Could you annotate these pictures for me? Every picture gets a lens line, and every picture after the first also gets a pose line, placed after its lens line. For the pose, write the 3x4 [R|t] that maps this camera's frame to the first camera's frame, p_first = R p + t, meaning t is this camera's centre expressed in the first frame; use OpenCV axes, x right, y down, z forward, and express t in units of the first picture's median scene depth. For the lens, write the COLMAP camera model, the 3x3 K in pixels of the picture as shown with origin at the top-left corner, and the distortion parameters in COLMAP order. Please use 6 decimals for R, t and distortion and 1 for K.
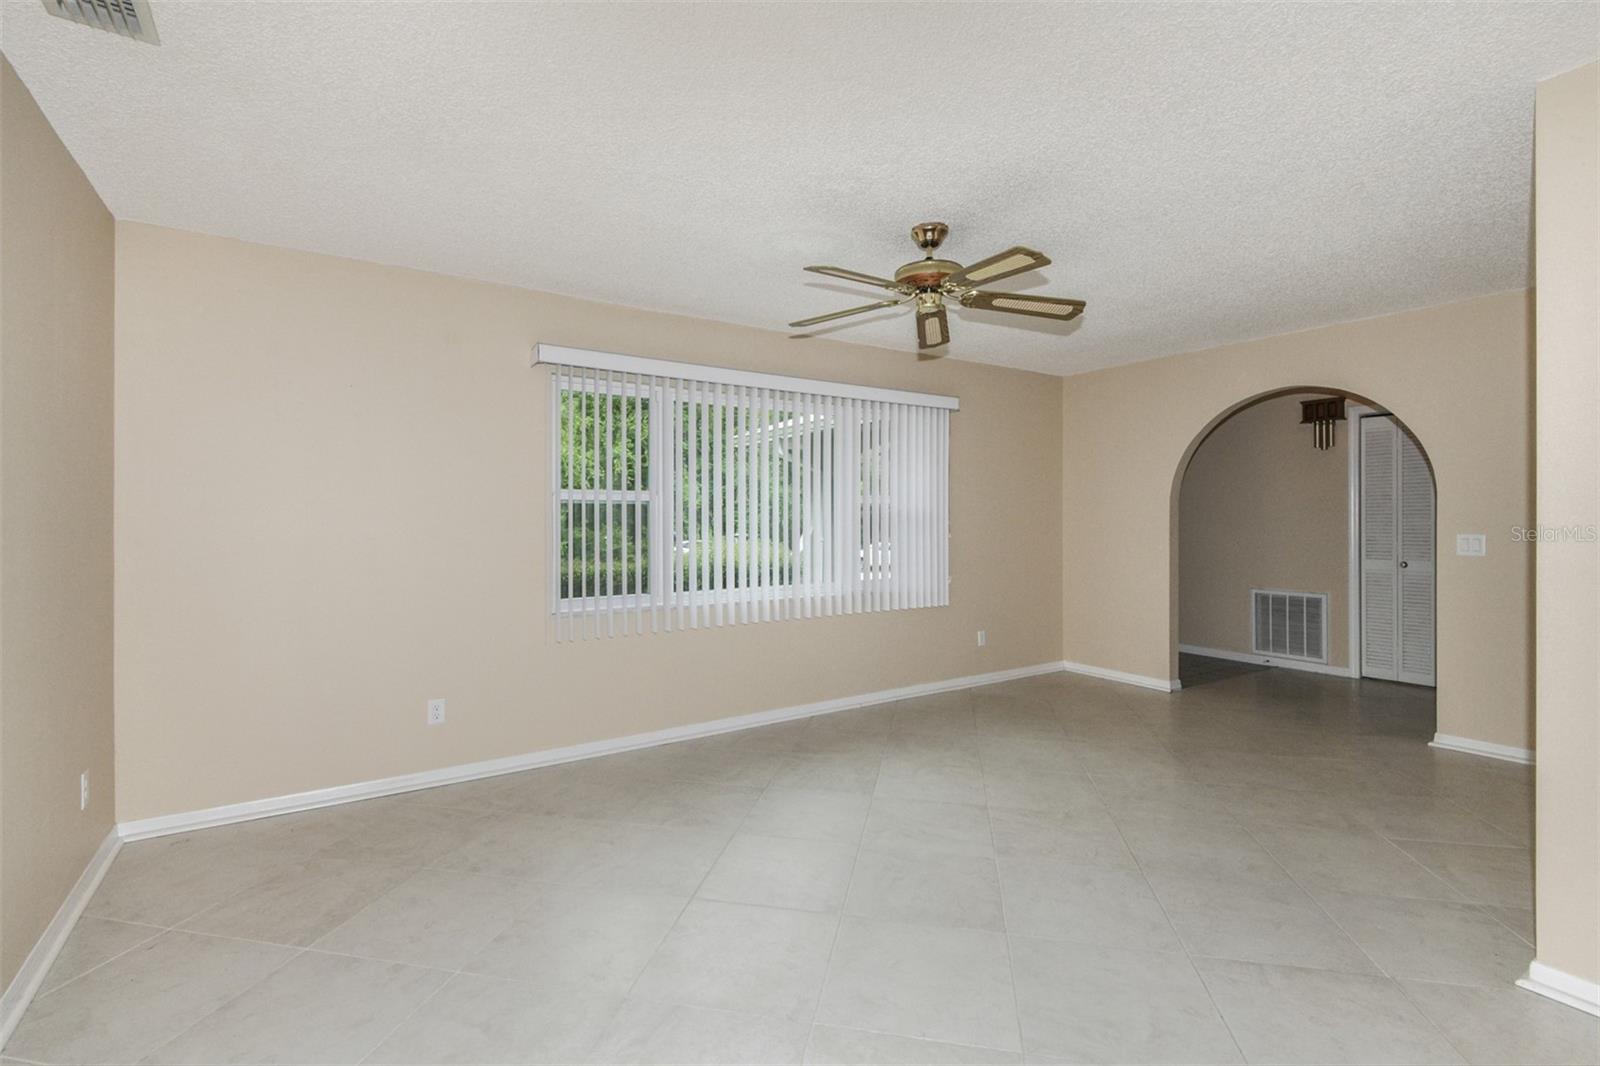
lens RADIAL K [[729.4, 0, 807.9], [0, 729.4, 516.0], [0, 0, 1]] dist [0.014494, -0.002970]
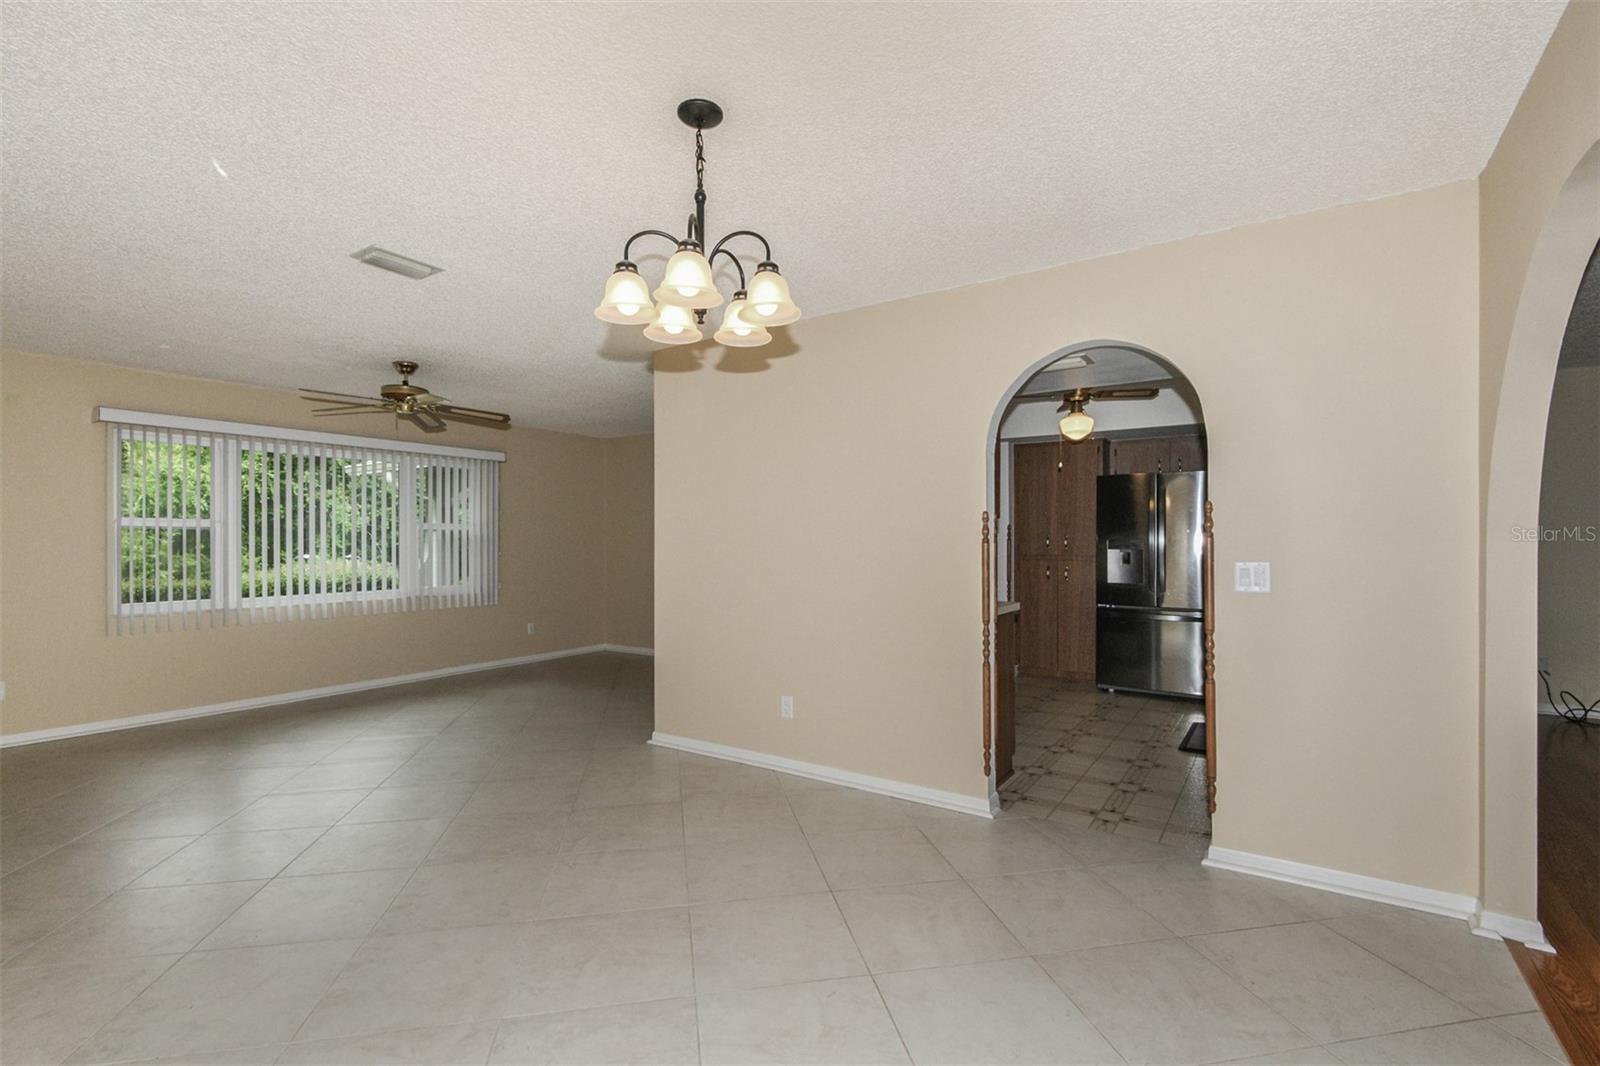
lens RADIAL K [[729.4, 0, 793.0], [0, 729.4, 536.5], [0, 0, 1]] dist [0.014494, -0.002970]
pose [[0.929582, 0.008111, 0.368526, 0.258857], [-0.005146, 0.999946, -0.009029, 0.003062], [-0.368580, 0.006497, 0.929573, -0.585162]]
